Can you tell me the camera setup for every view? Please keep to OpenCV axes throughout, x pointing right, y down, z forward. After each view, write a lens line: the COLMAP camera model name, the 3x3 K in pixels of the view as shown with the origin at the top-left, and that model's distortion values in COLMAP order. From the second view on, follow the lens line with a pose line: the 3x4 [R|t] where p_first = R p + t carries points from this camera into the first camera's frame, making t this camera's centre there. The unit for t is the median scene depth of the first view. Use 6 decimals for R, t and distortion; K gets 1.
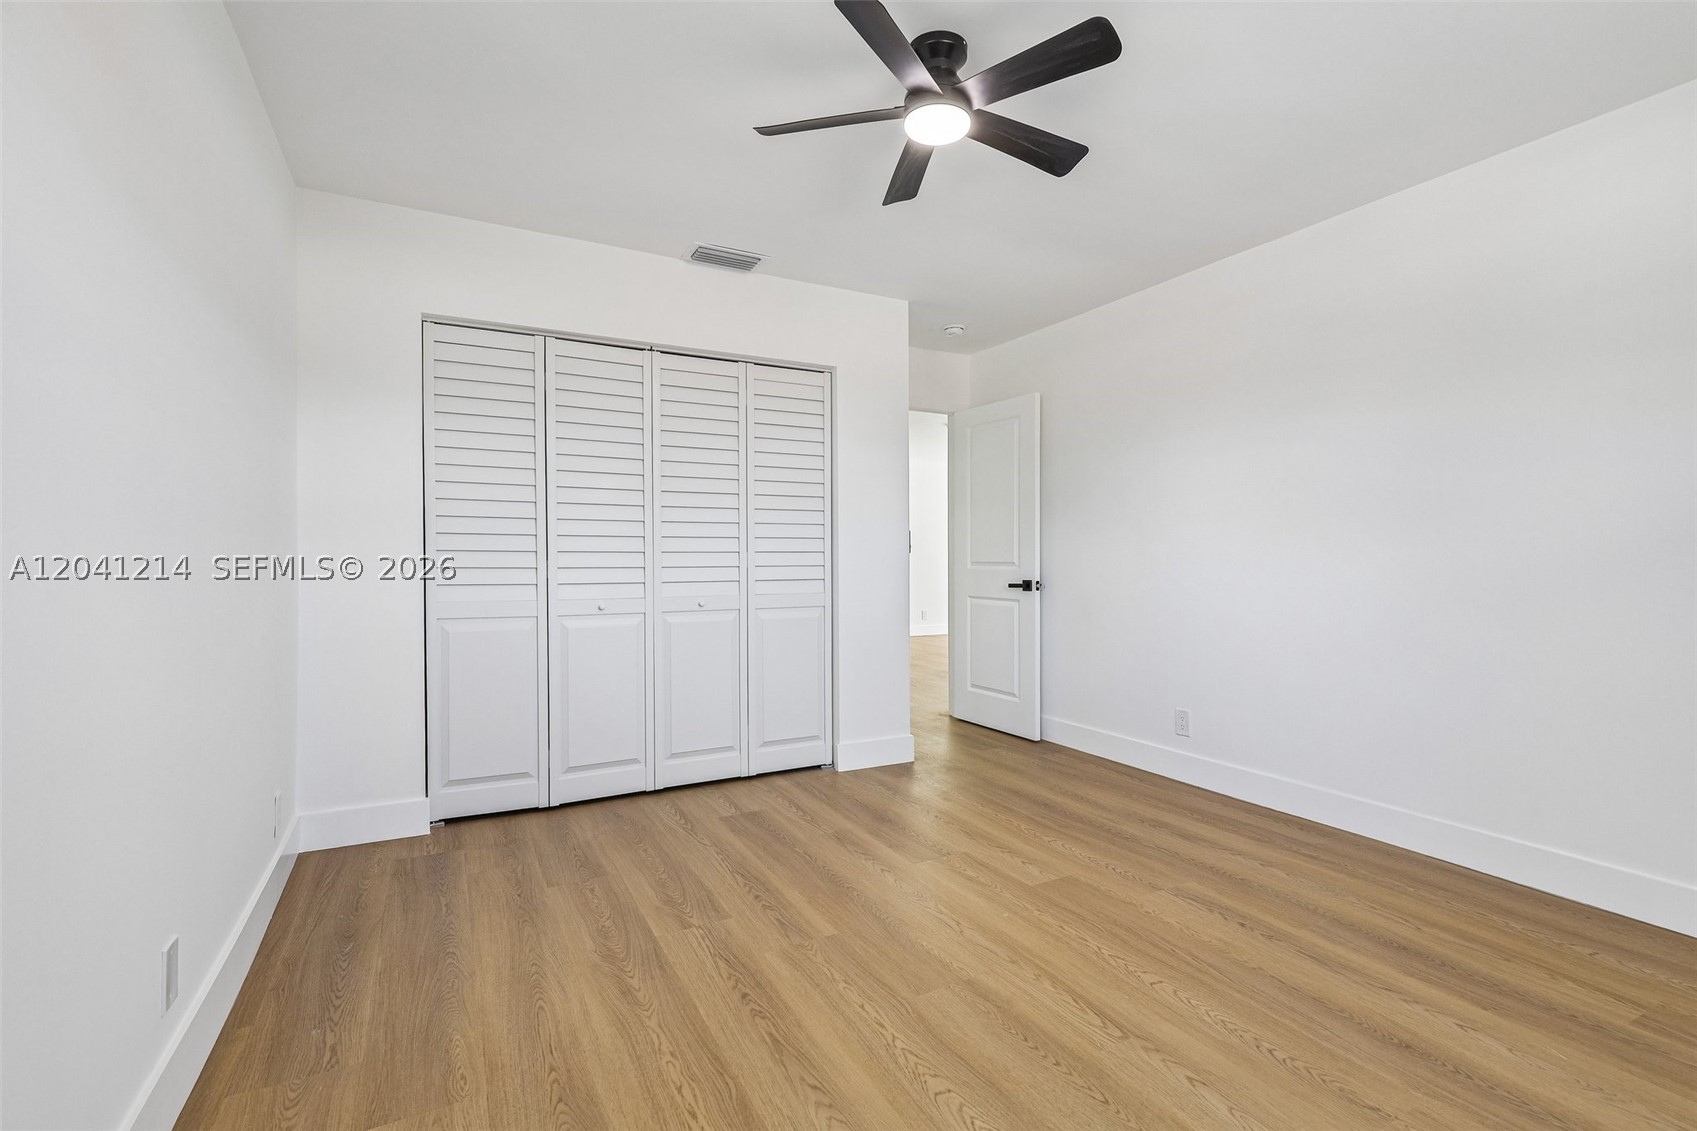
lens RADIAL K [[778.1, 0, 846.6], [0, 778.1, 560.3], [0, 0, 1]] dist [0.001063, 0.002143]
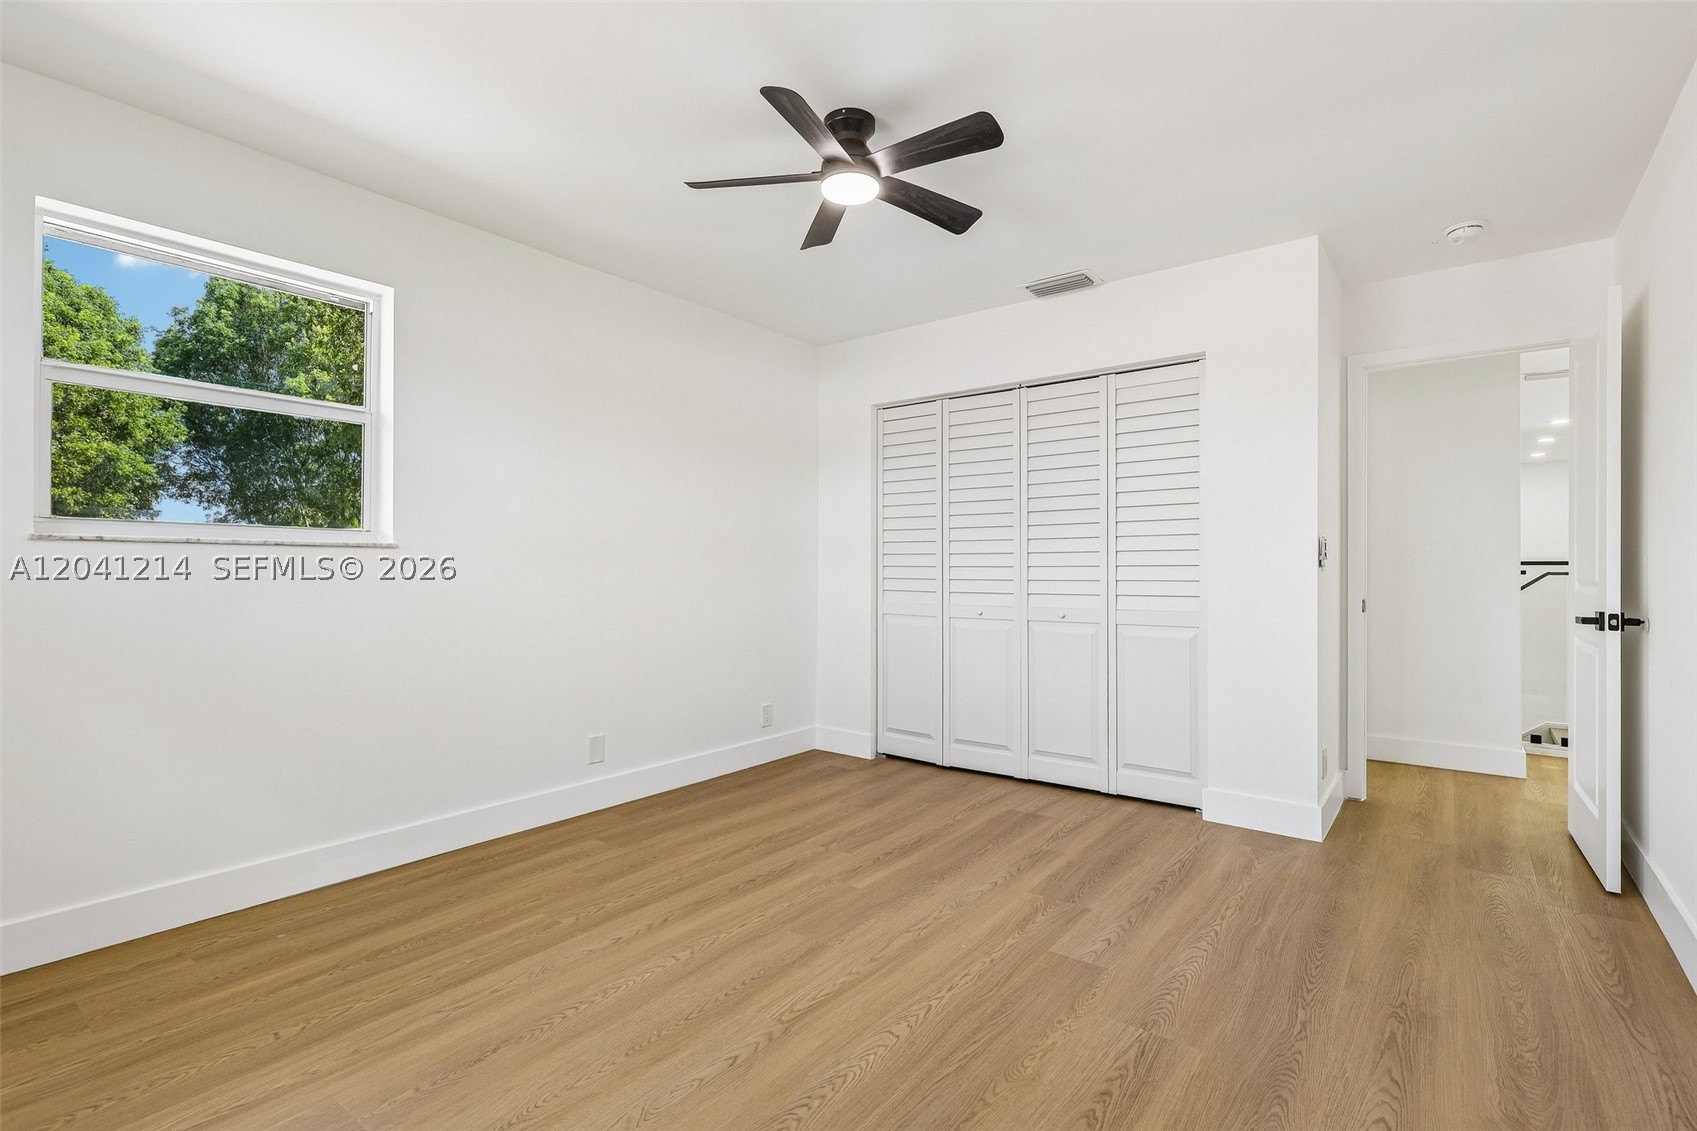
lens RADIAL K [[778.1, 0, 861.1], [0, 778.1, 568.8], [0, 0, 1]] dist [0.001063, 0.002143]
pose [[0.415555, 0.000410, -0.909568, 0.913096], [-0.003960, 0.999991, -0.001358, -0.006324], [0.909559, 0.004166, 0.415553, 0.432487]]
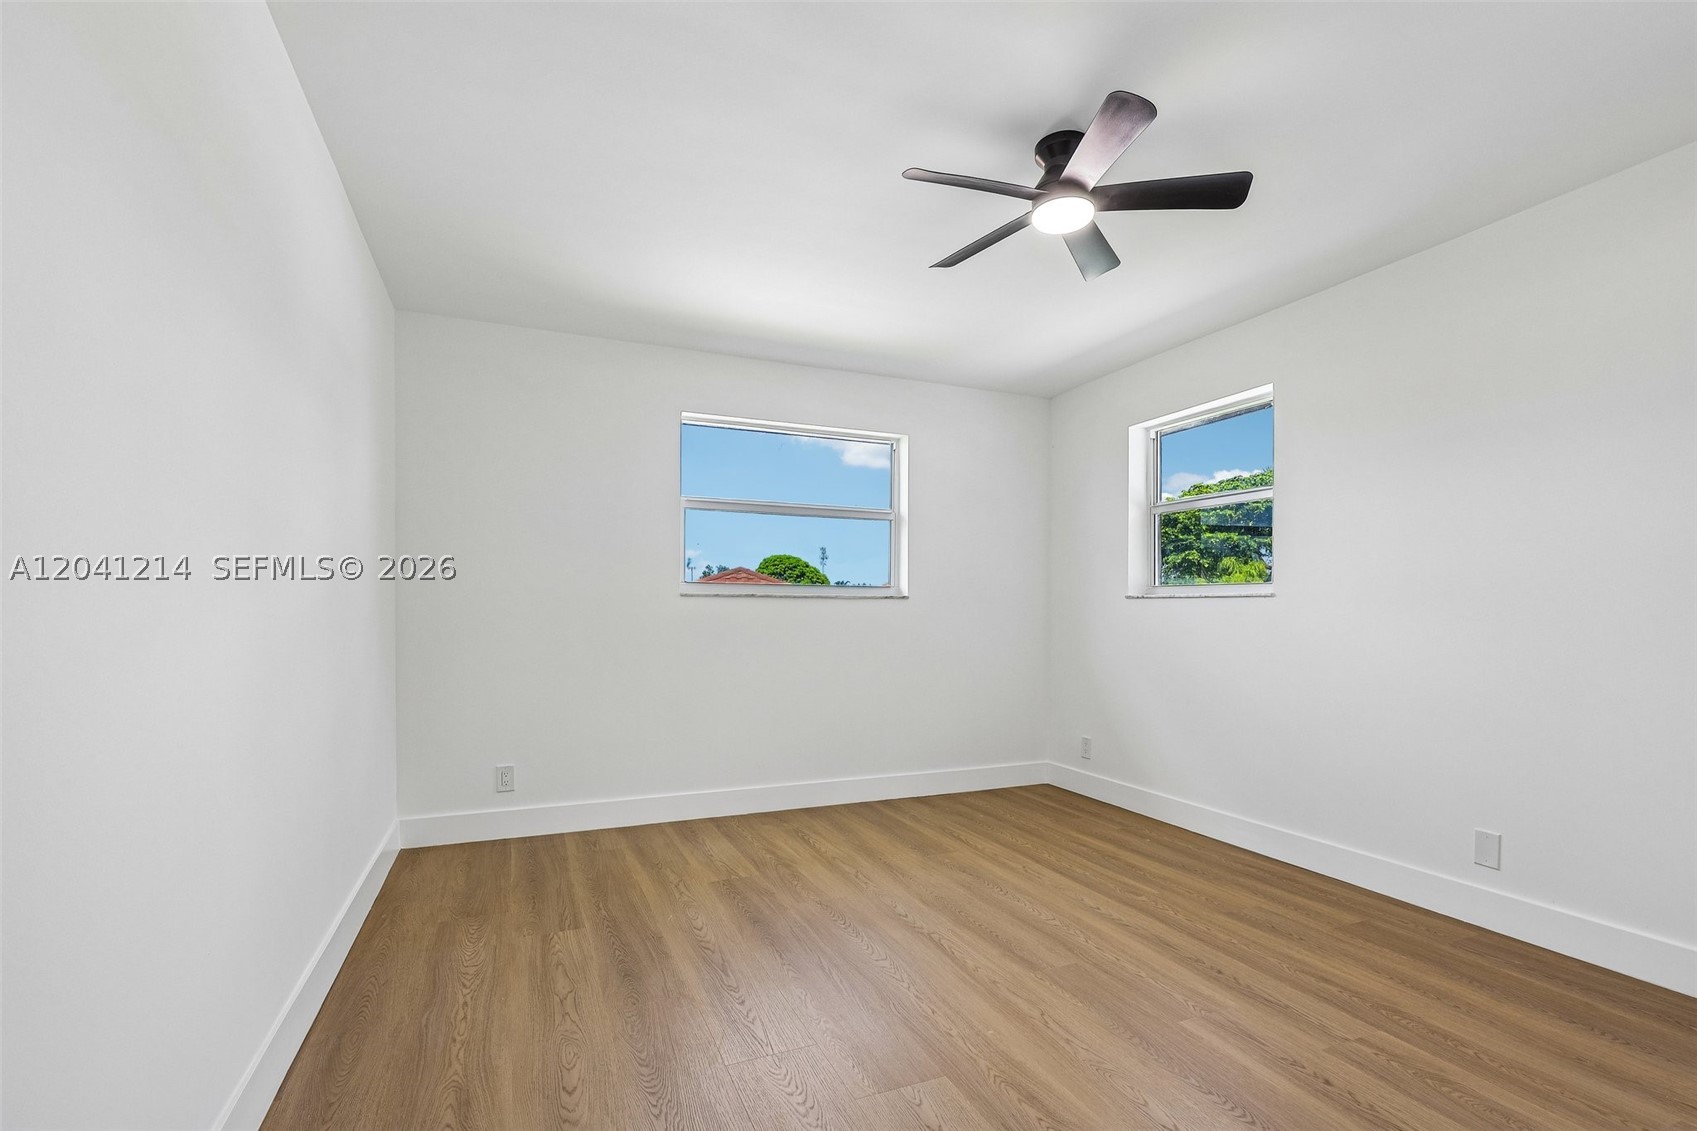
lens RADIAL K [[778.1, 0, 860.8], [0, 778.1, 610.6], [0, 0, 1]] dist [0.001063, 0.002143]
pose [[-0.997451, -0.004112, 0.071243, 0.257028], [-0.003959, 0.999990, 0.002288, -0.009650], [-0.071251, 0.002000, -0.997456, 1.665835]]
